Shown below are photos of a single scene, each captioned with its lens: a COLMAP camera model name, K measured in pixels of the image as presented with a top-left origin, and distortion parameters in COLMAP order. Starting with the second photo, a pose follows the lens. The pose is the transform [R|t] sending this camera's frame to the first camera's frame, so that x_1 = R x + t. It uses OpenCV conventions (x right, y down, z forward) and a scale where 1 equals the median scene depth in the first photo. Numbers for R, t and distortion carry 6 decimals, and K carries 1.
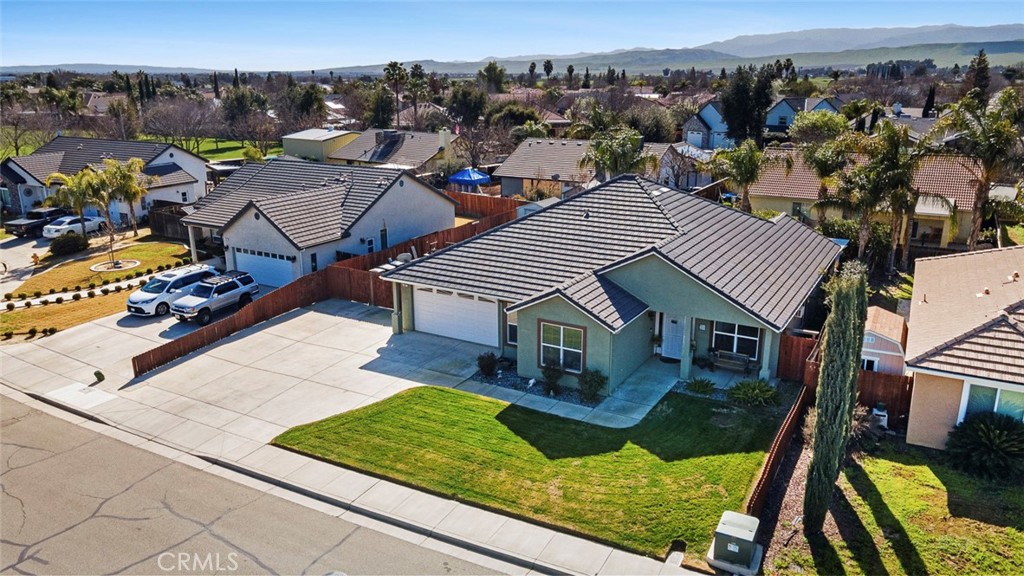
lens RADIAL K [[748.7, 0, 512.0], [0, 748.7, 279.0], [0, 0, 1]] dist [0.027801, 0.028622]
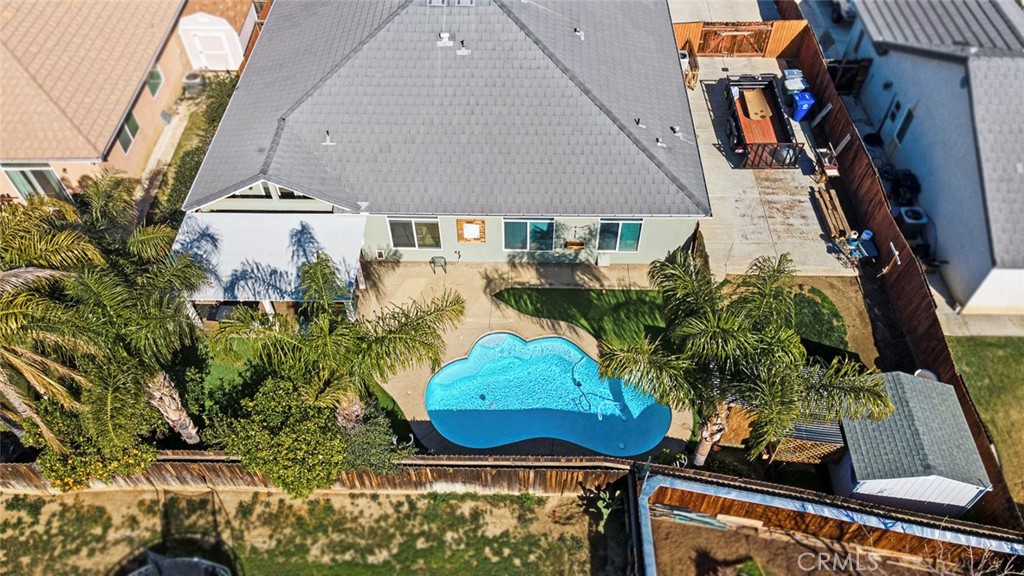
lens RADIAL K [[748.7, 0, 509.3], [0, 748.7, 292.9], [0, 0, 1]] dist [0.027801, 0.028622]
pose [[-0.880052, 0.371261, -0.296096, 0.465741], [-0.112972, 0.441939, 0.889903, -0.685775], [0.461243, 0.816612, -0.346987, 1.616142]]
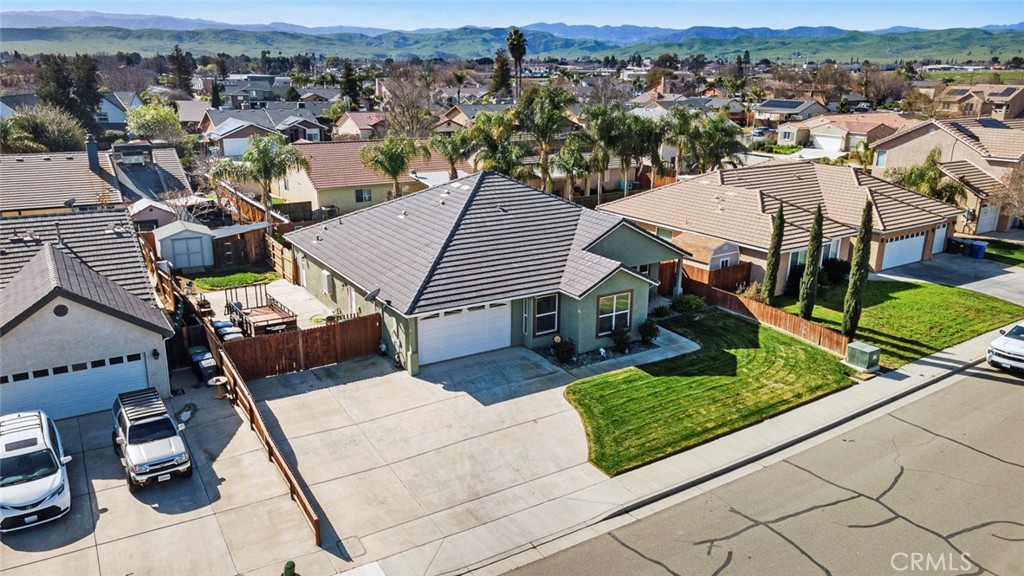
lens RADIAL K [[748.7, 0, 516.8], [0, 748.7, 290.9], [0, 0, 1]] dist [0.027801, 0.028622]
pose [[0.465821, -0.248660, 0.849223, -0.845981], [0.223524, 0.961647, 0.158970, -0.140213], [-0.856182, 0.115770, 0.503537, 0.444776]]
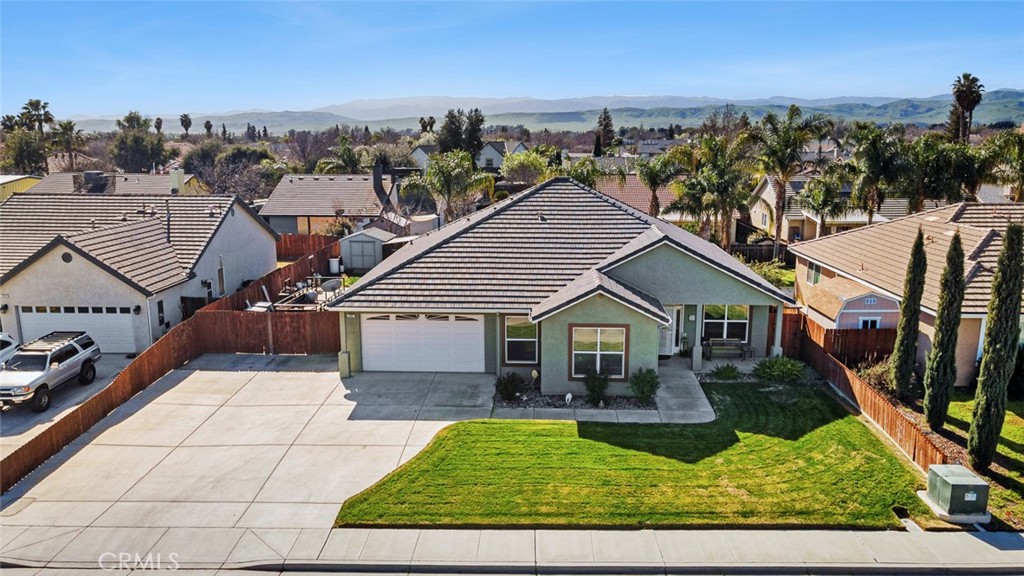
lens RADIAL K [[748.7, 0, 514.4], [0, 748.7, 286.8], [0, 0, 1]] dist [0.027801, 0.028622]
pose [[0.888039, -0.091196, 0.450633, -0.353815], [0.121319, 0.991872, -0.038350, 0.029992], [-0.443473, 0.088727, 0.891885, 0.198210]]
